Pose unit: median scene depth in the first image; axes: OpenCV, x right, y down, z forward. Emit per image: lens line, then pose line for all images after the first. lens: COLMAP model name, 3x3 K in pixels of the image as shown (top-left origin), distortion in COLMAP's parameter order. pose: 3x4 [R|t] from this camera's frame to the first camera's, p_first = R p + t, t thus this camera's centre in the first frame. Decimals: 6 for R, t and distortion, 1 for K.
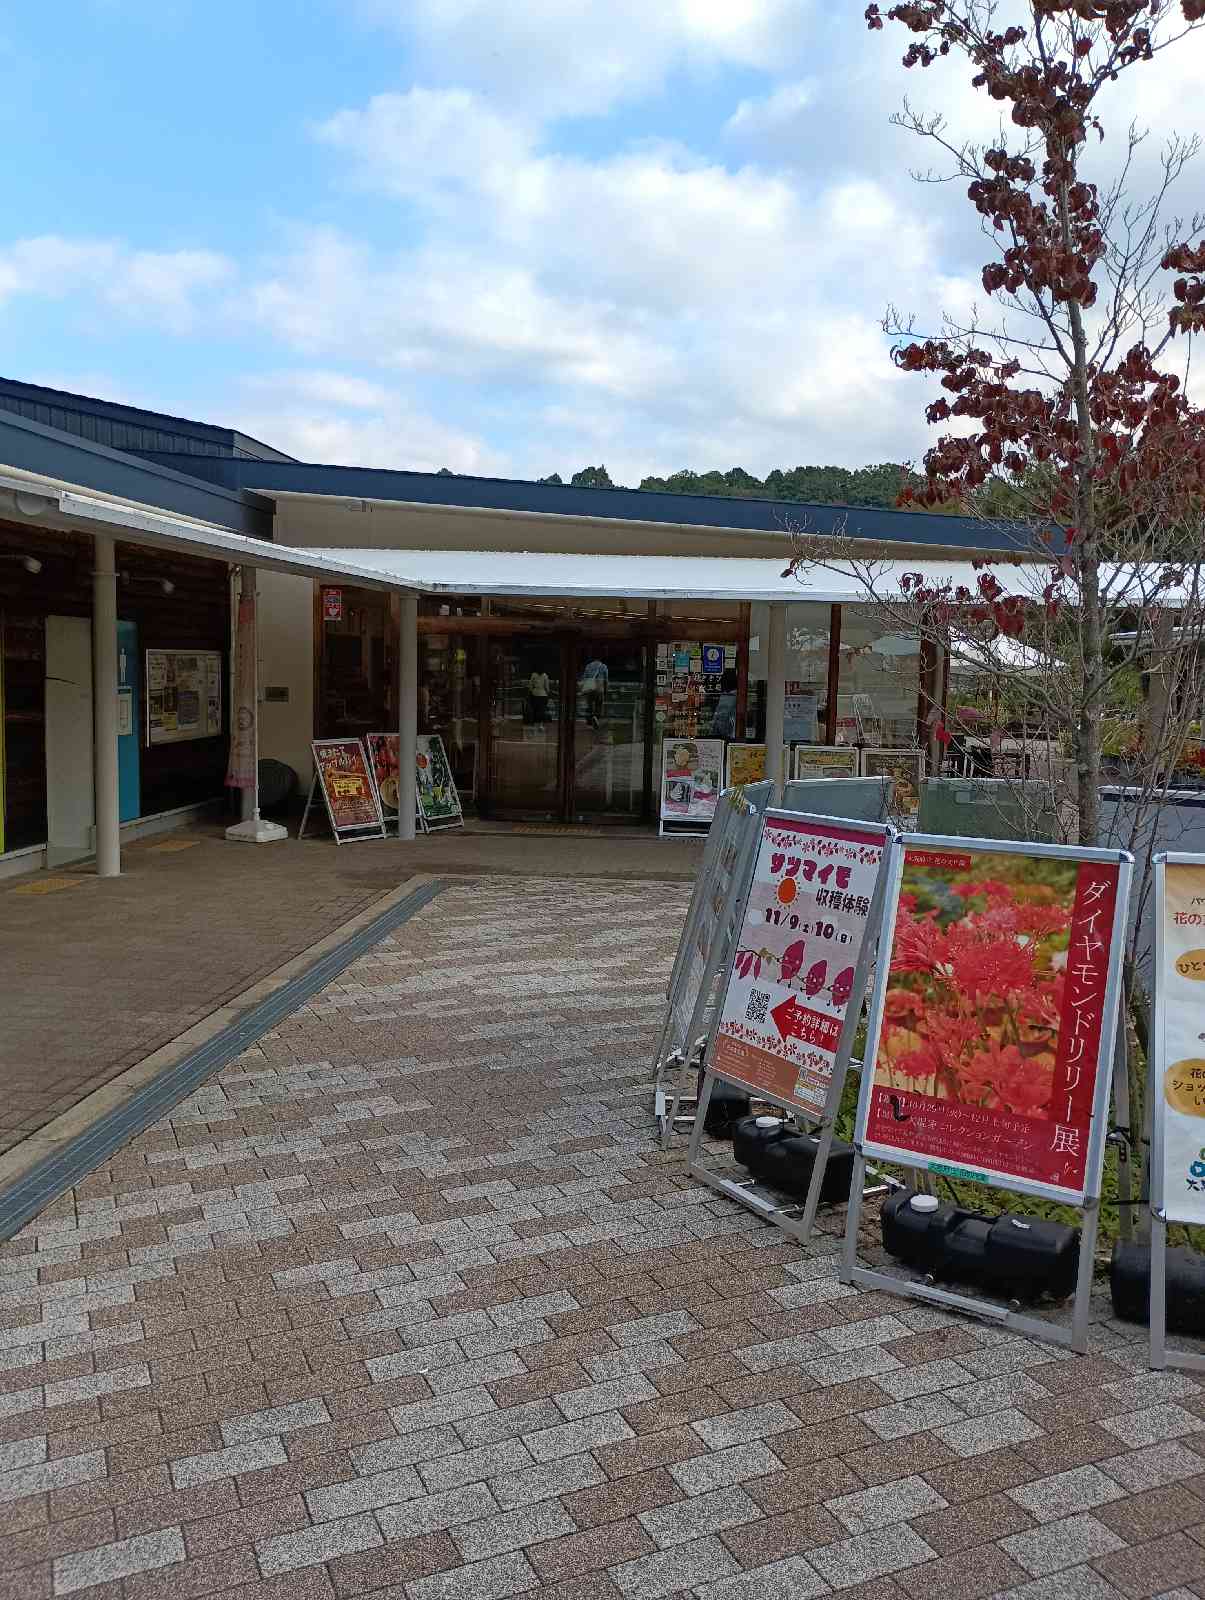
lens RADIAL K [[1132.3, 0, 602.5], [0, 1132.3, 800.0], [0, 0, 1]] dist [0.079398, -0.085658]
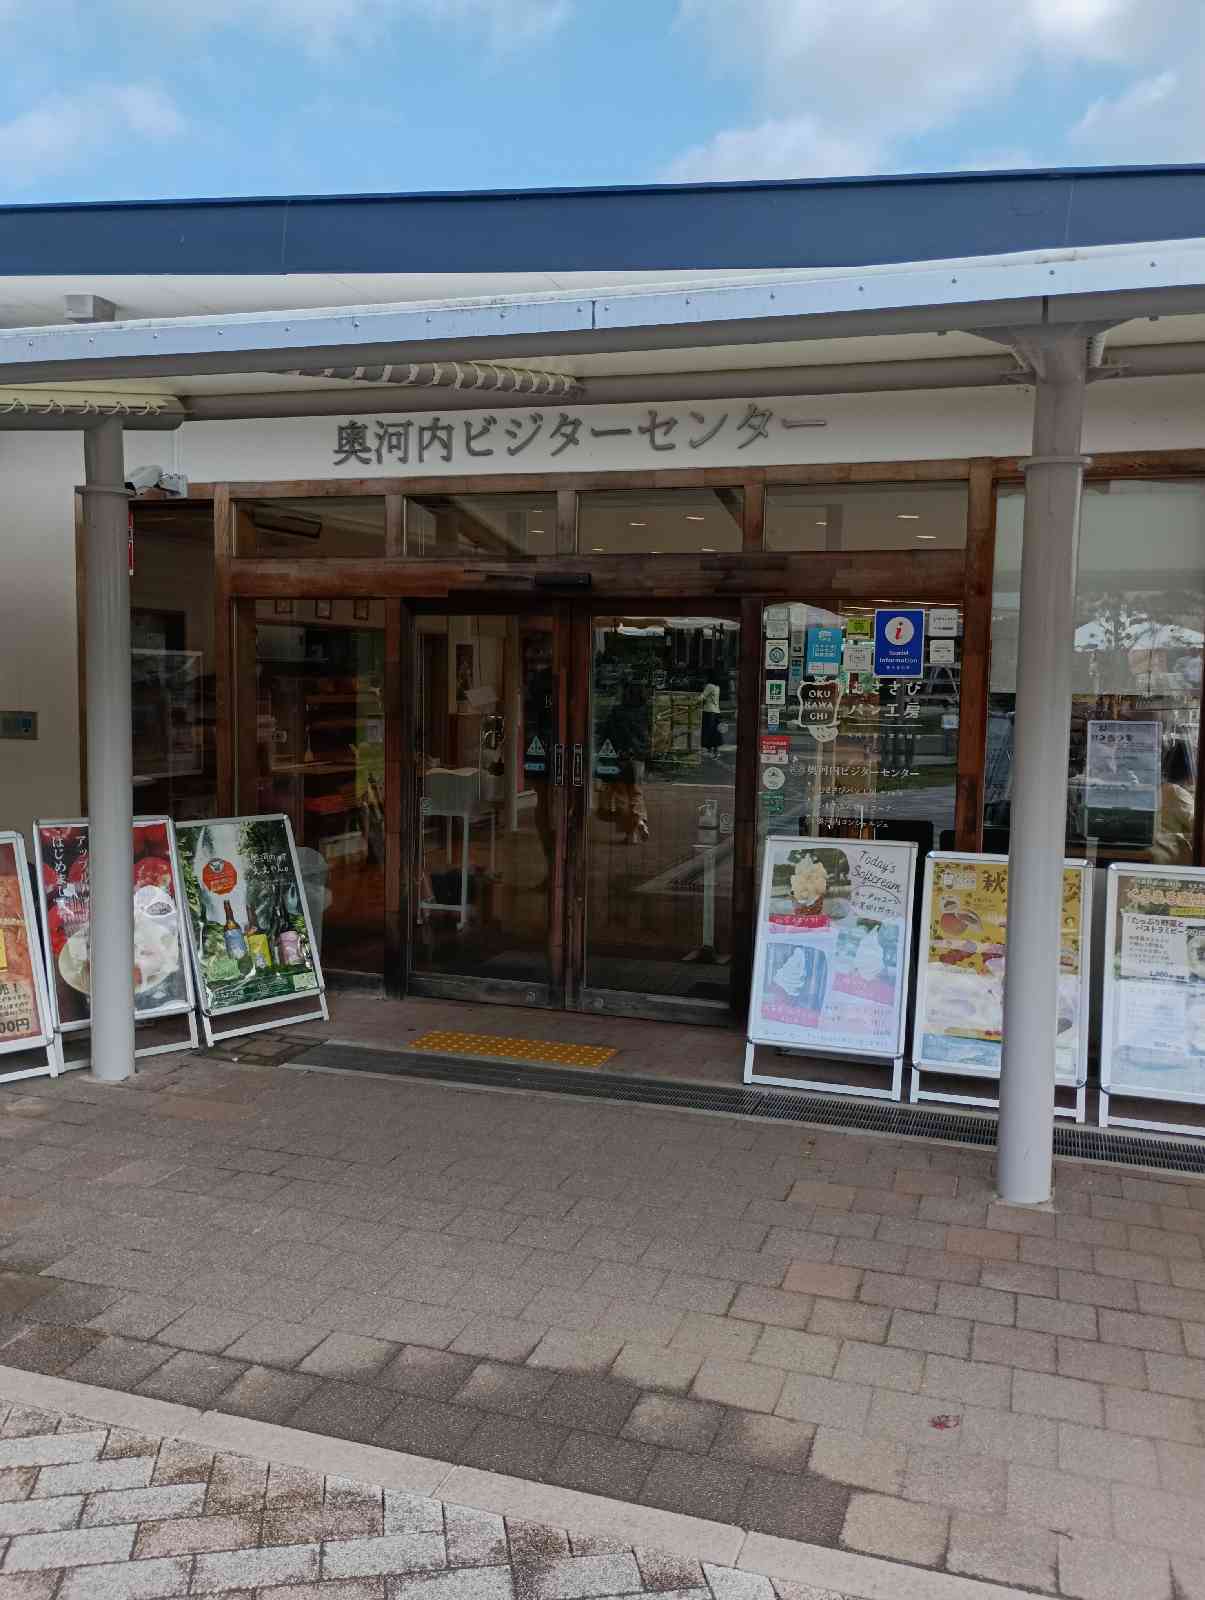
lens RADIAL K [[1325.2, 0, 602.5], [0, 1325.2, 800.0], [0, 0, 1]] dist [-0.002402, -0.158714]
pose [[0.977326, 0.012094, -0.211393, 0.094559], [-0.018005, 0.999498, -0.026057, -0.052238], [0.210972, 0.029273, 0.977054, 0.508682]]
